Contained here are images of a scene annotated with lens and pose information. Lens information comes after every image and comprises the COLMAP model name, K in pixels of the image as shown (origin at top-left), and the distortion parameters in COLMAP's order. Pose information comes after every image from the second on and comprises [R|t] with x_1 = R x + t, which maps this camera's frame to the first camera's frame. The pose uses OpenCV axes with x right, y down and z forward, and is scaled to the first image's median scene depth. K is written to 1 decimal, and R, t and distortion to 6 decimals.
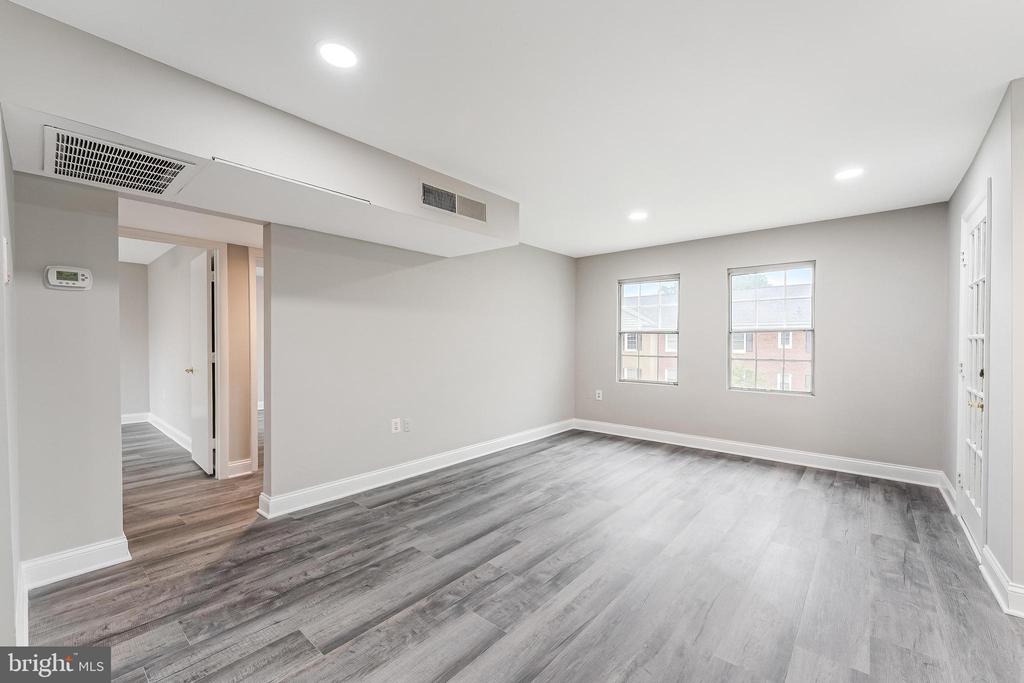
lens RADIAL K [[411.3, 0, 515.3], [0, 411.3, 347.2], [0, 0, 1]] dist [0.001014, -0.000973]
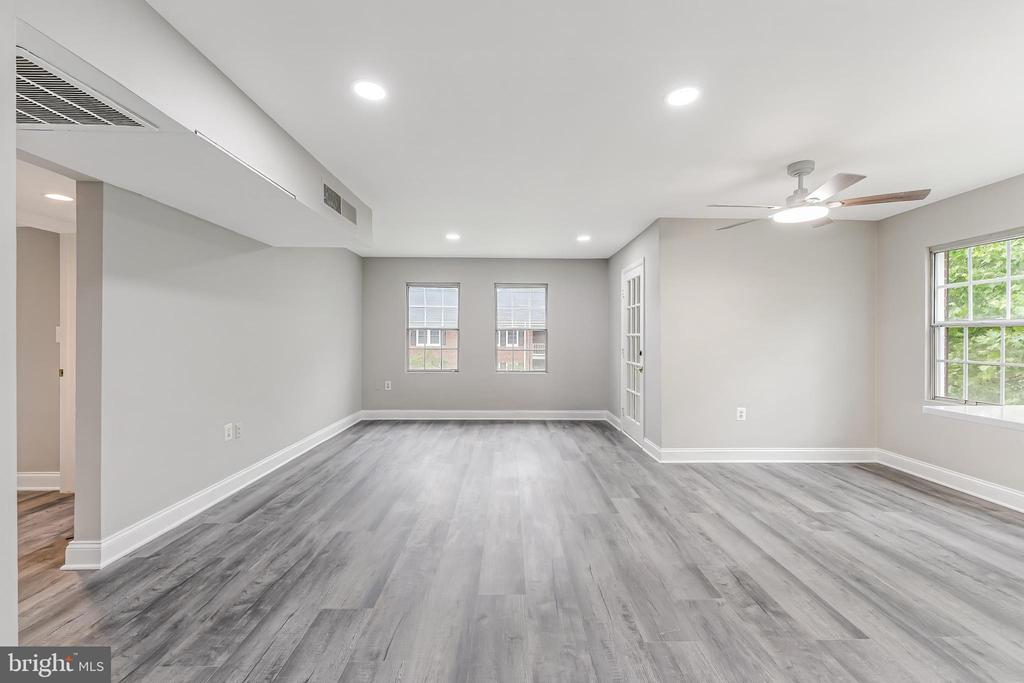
lens RADIAL K [[411.3, 0, 510.6], [0, 411.3, 338.4], [0, 0, 1]] dist [0.001014, -0.000973]
pose [[0.753367, -0.000276, 0.657600, -0.558849], [0.005902, 0.999962, -0.006343, -0.000407], [-0.657574, 0.008660, 0.753340, -0.080222]]
